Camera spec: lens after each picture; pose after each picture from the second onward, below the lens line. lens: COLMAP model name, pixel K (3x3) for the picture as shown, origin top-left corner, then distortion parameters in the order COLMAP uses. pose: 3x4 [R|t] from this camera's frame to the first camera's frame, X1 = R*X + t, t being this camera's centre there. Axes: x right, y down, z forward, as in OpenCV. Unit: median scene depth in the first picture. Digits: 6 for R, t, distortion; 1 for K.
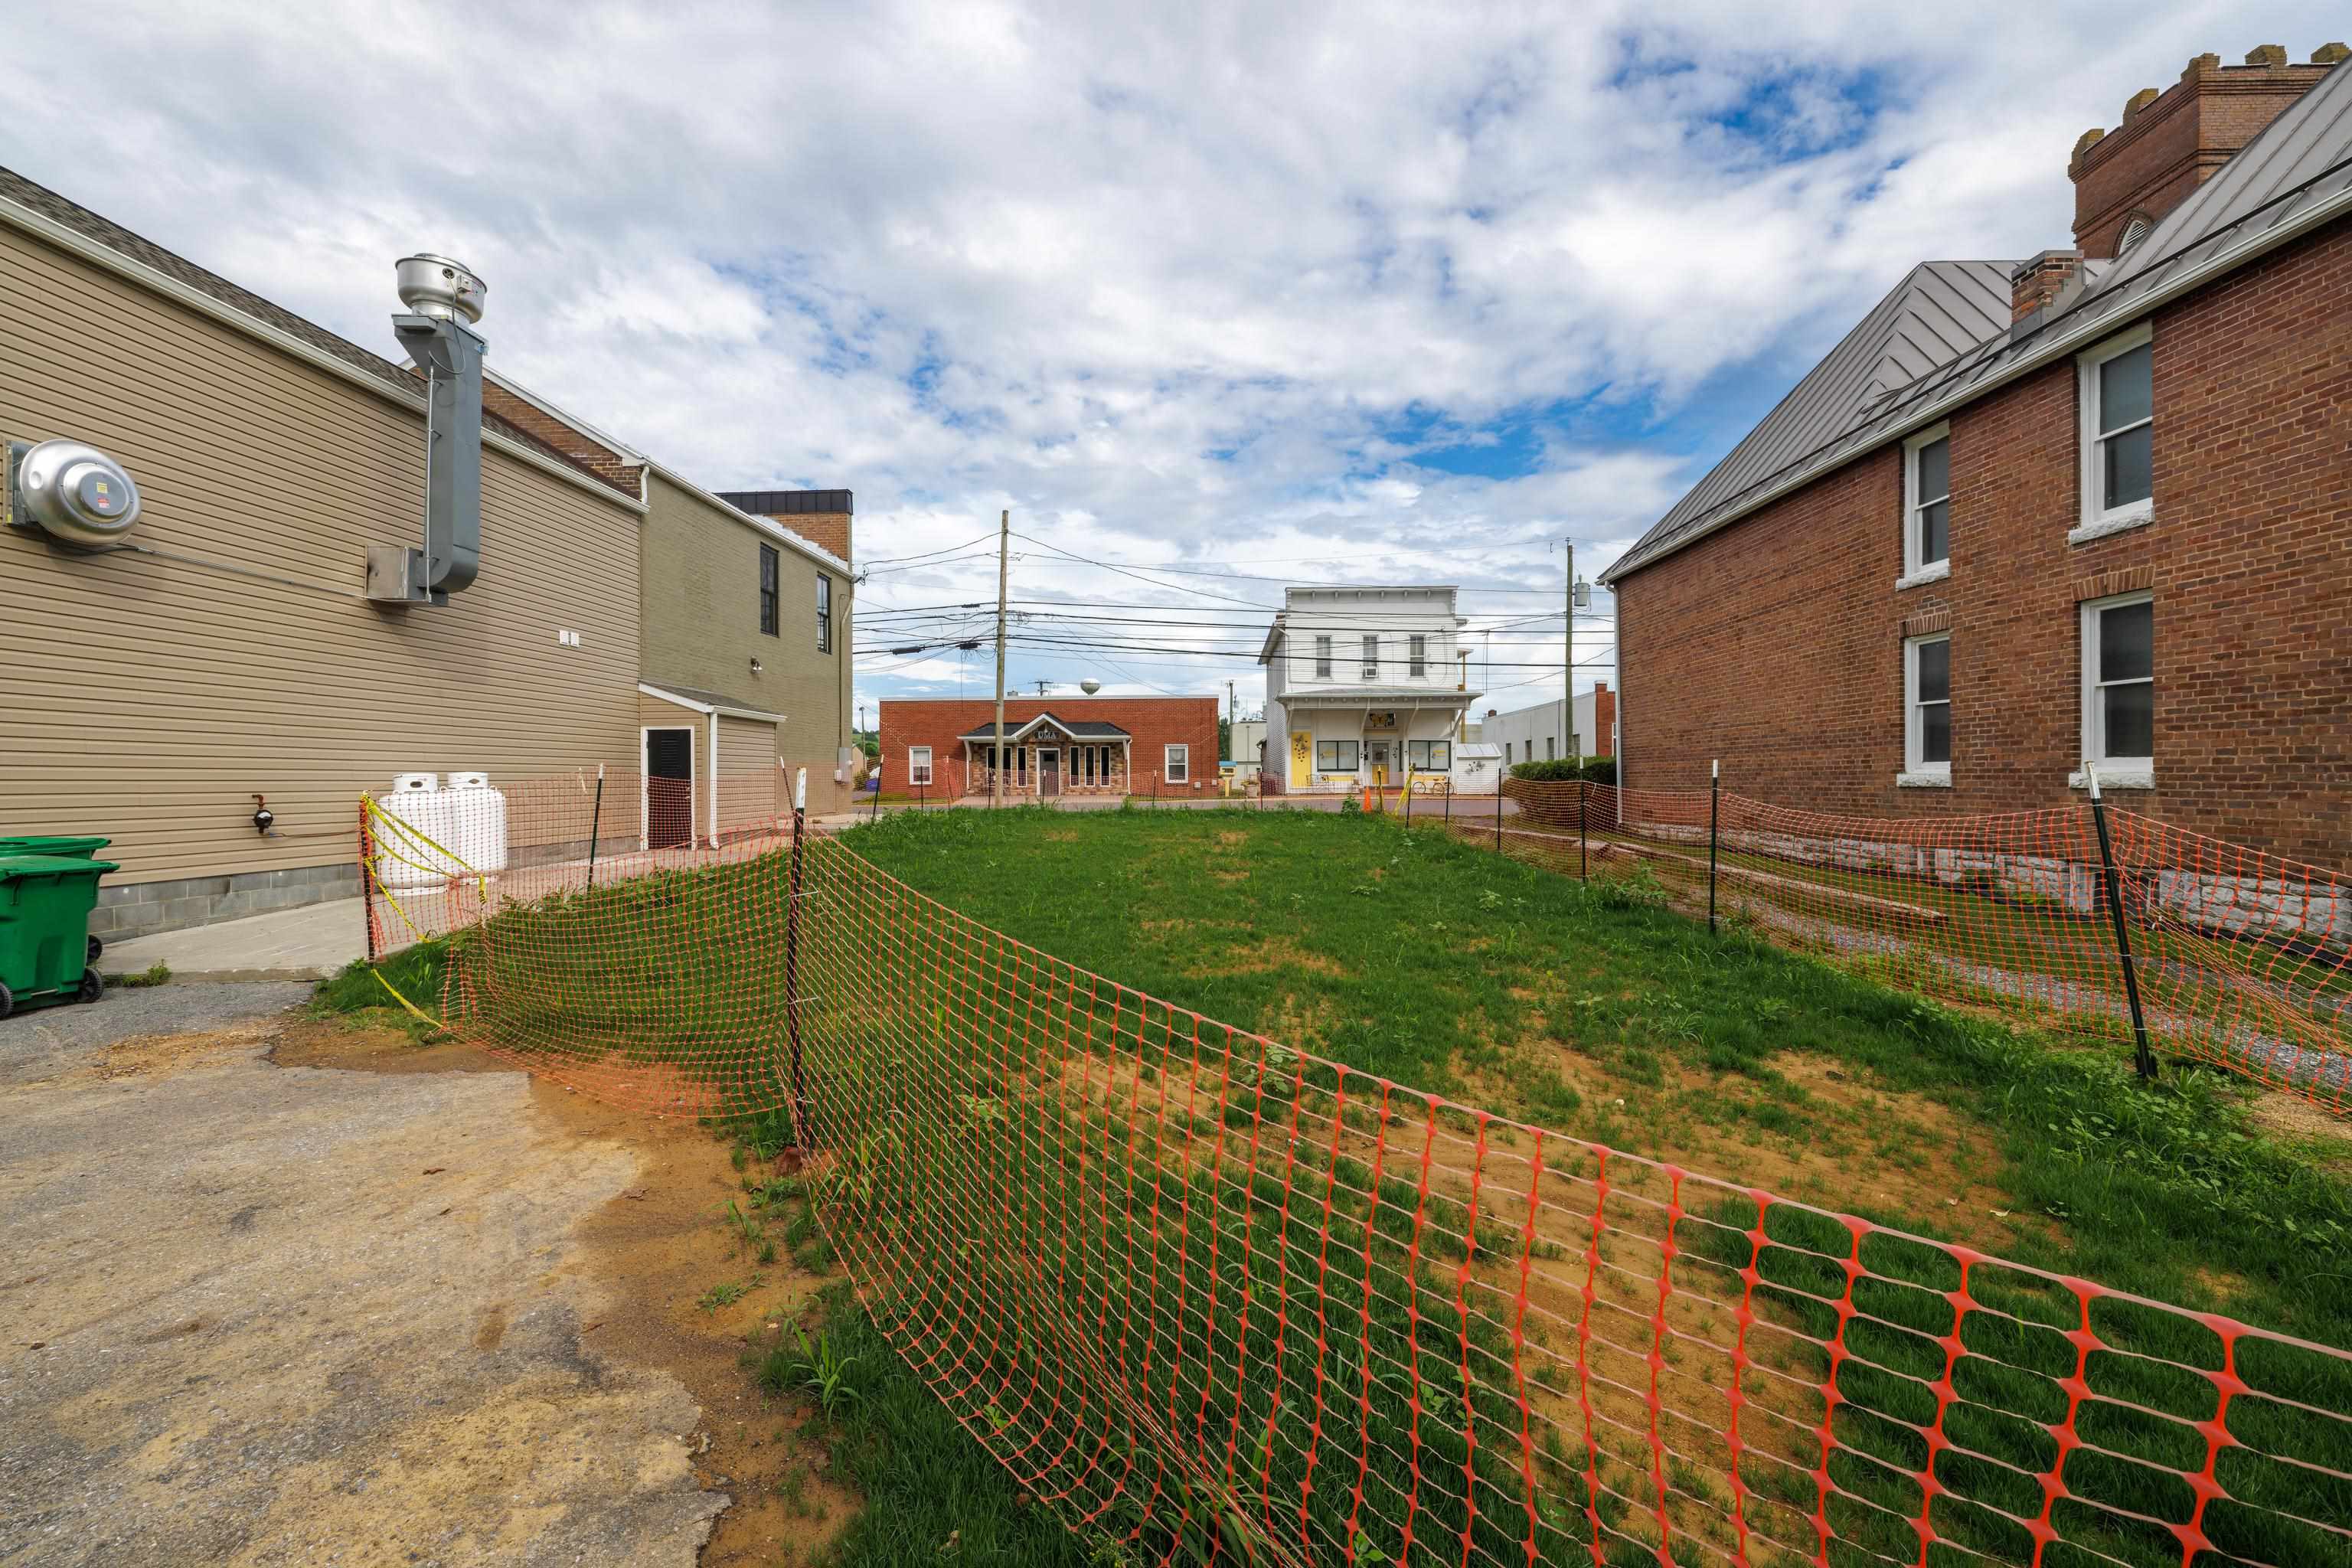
lens RADIAL K [[985.0, 0, 1177.1], [0, 985.0, 780.8], [0, 0, 1]] dist [0.000812, 0.000183]
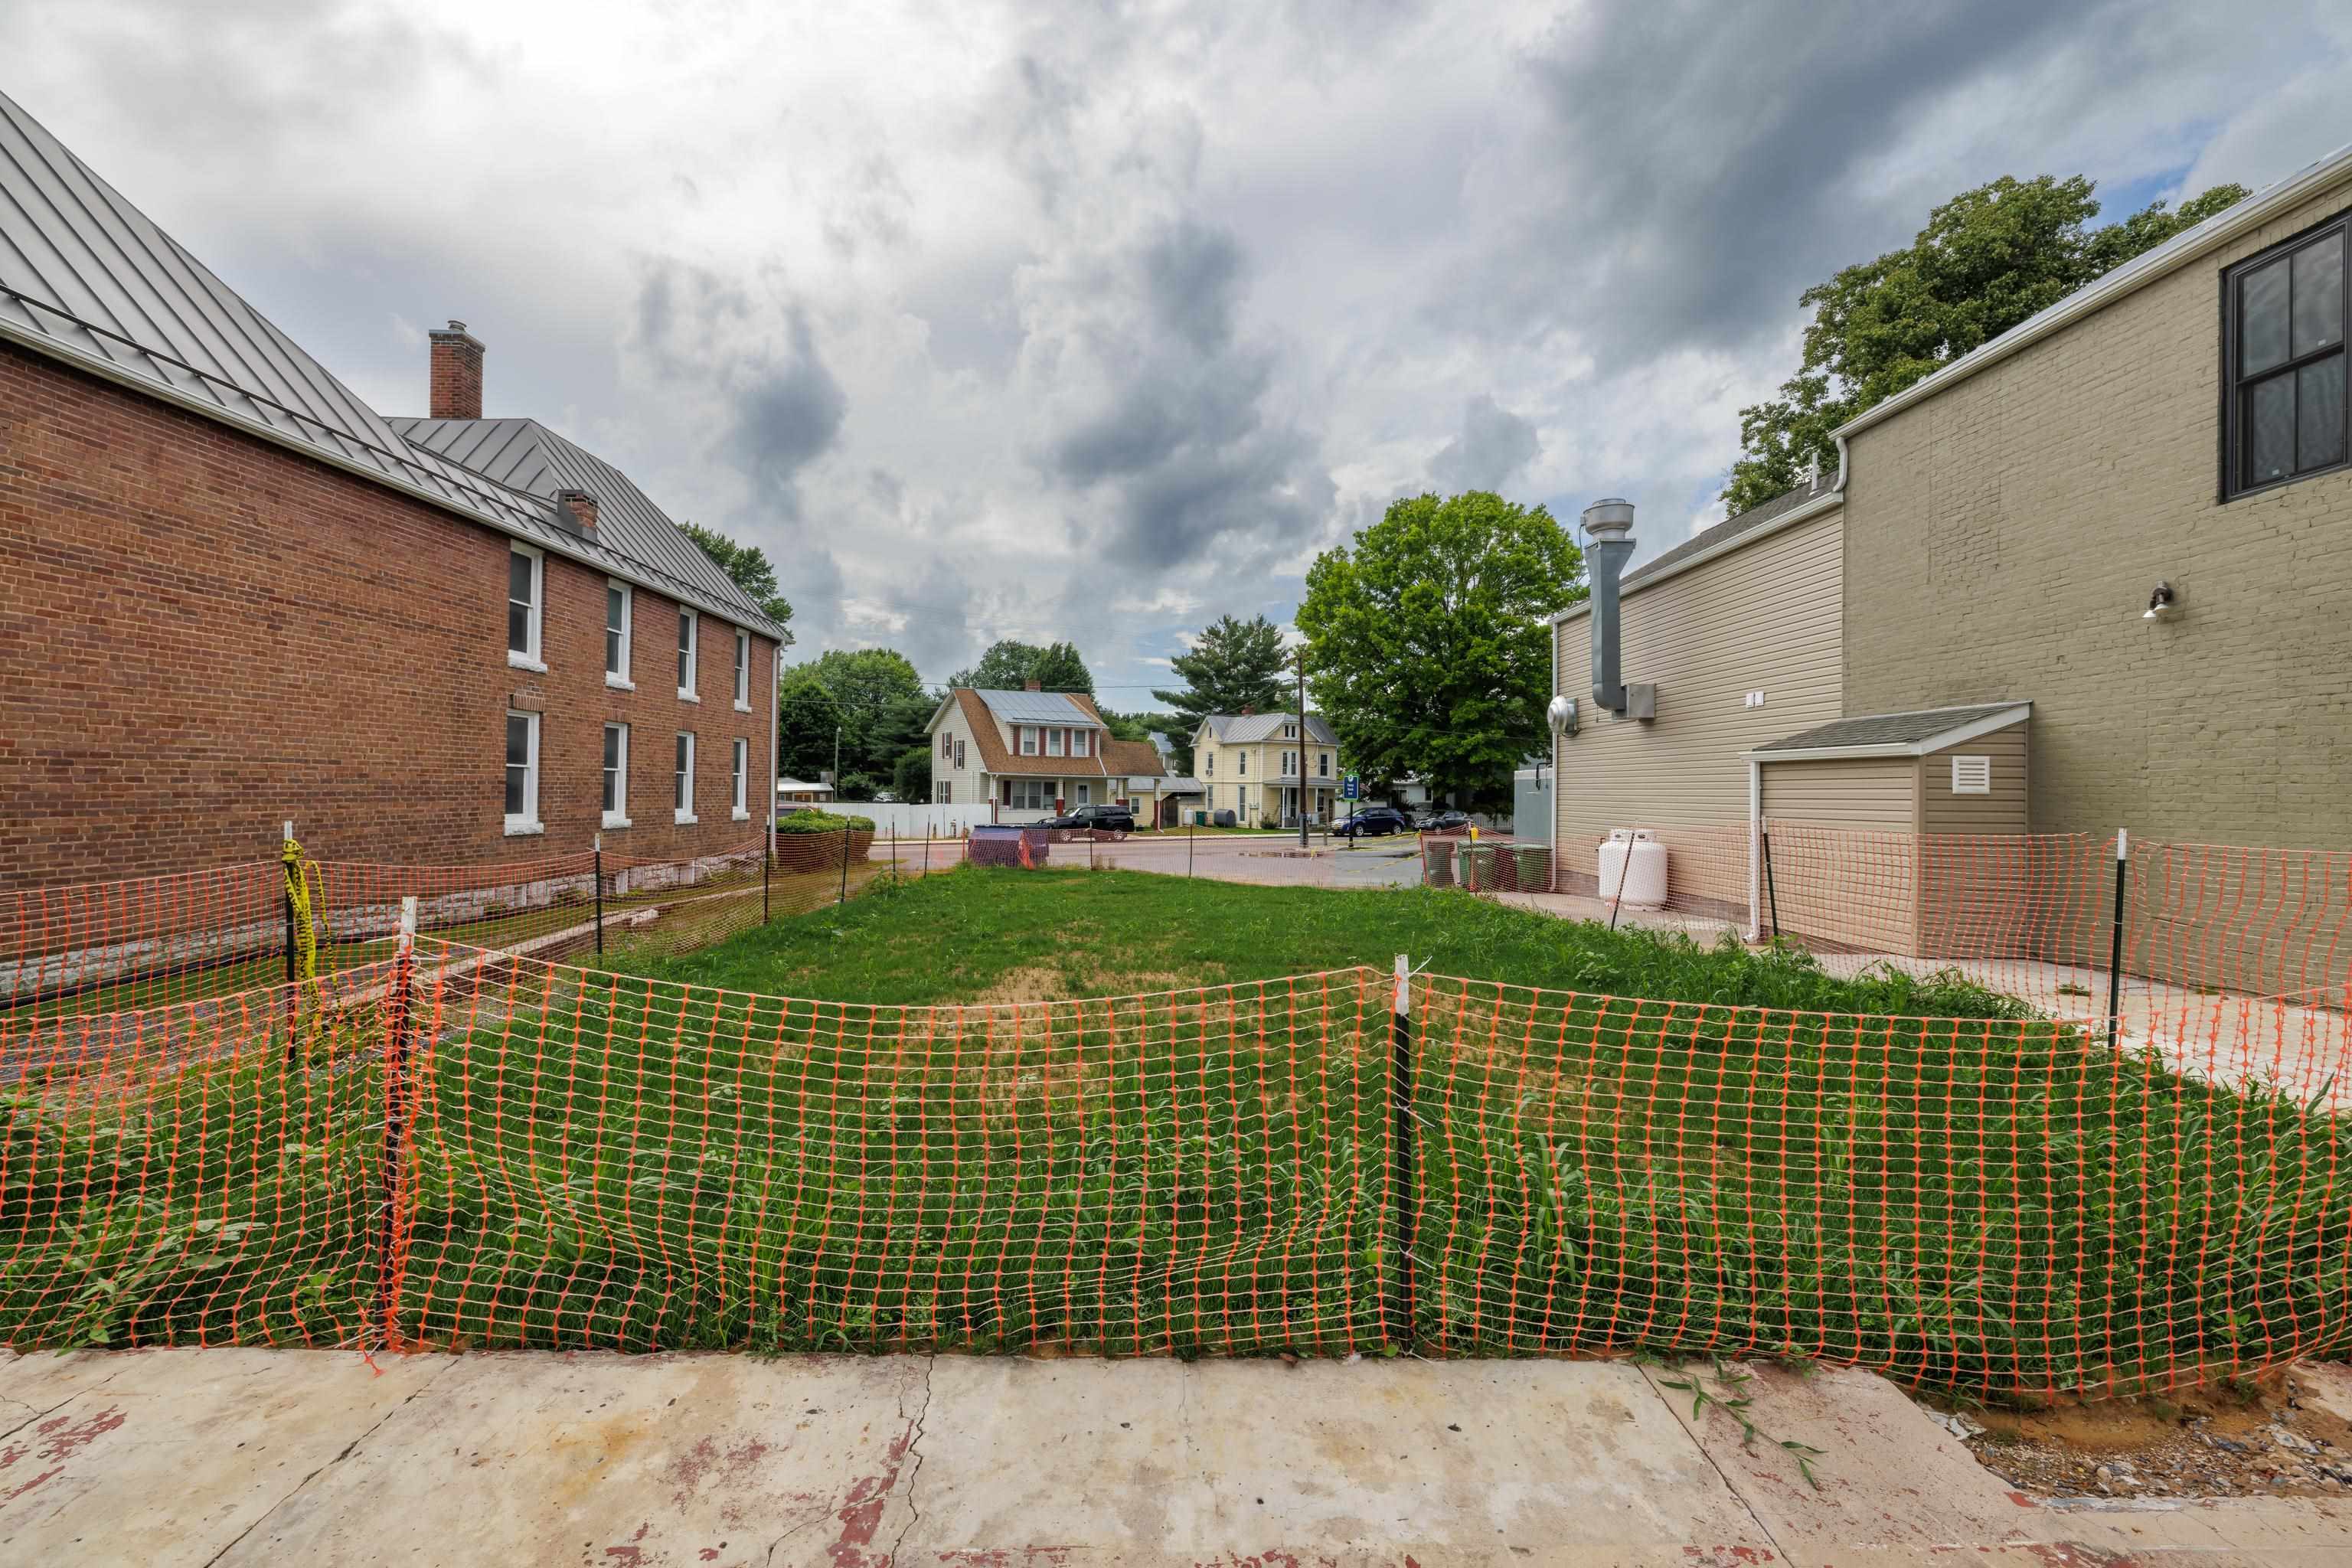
lens RADIAL K [[982.8, 0, 1175.5], [0, 982.8, 780.3], [0, 0, 1]] dist [0.002637, 0.000755]
pose [[-0.998507, -0.005877, -0.054300, 0.006512], [-0.005372, 0.999941, -0.009432, -0.023478], [0.054352, -0.009126, -0.998480, 0.977354]]
